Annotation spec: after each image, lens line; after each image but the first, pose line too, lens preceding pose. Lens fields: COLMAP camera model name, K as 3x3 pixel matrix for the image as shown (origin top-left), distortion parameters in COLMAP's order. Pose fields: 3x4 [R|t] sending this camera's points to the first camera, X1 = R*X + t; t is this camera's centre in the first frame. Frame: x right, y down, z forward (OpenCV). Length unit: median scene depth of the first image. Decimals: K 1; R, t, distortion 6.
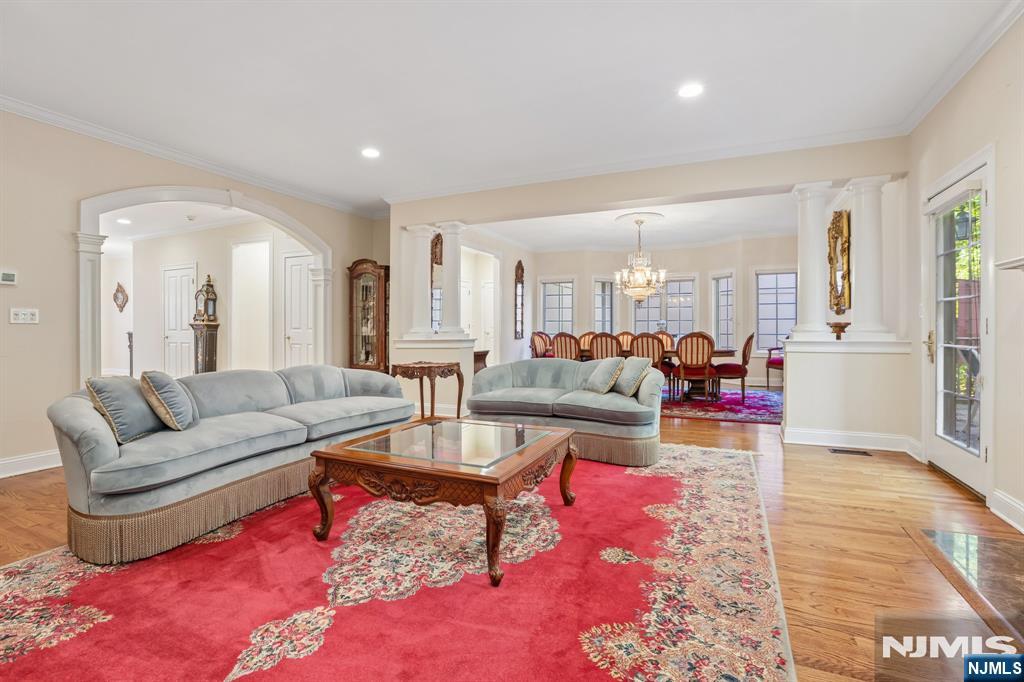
lens RADIAL K [[479.6, 0, 513.2], [0, 479.6, 336.9], [0, 0, 1]] dist [-0.021317, -0.000053]
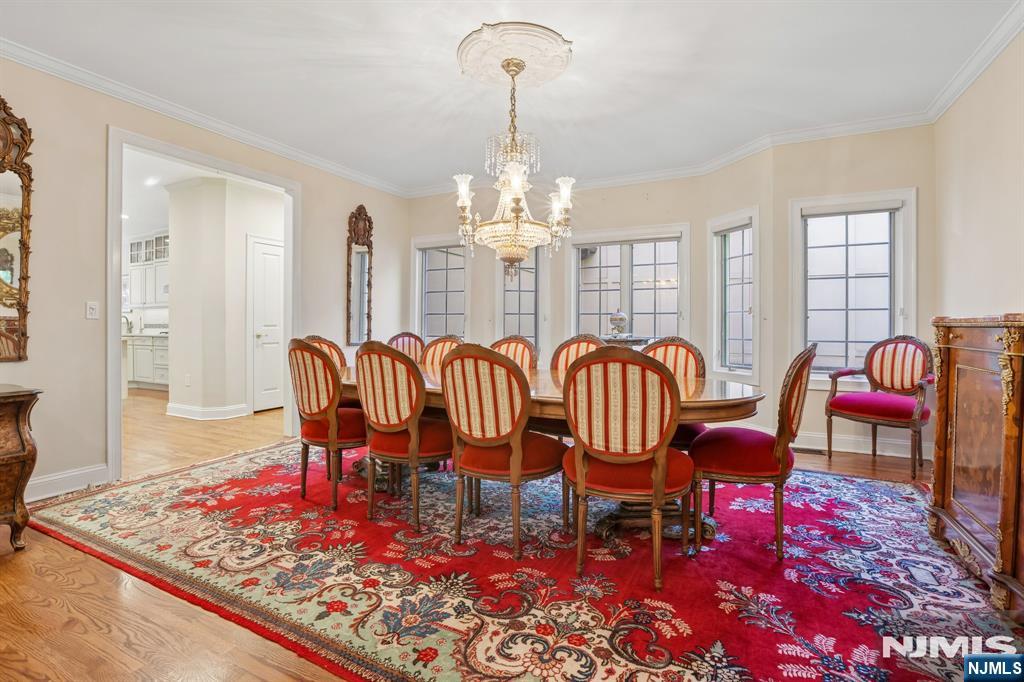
lens RADIAL K [[479.6, 0, 509.6], [0, 479.6, 334.3], [0, 0, 1]] dist [-0.021317, -0.000053]
pose [[0.998934, 0.001711, -0.046139, 0.244696], [-0.001691, 0.999998, 0.000478, -0.011929], [0.046139, -0.000400, 0.998935, 0.524421]]
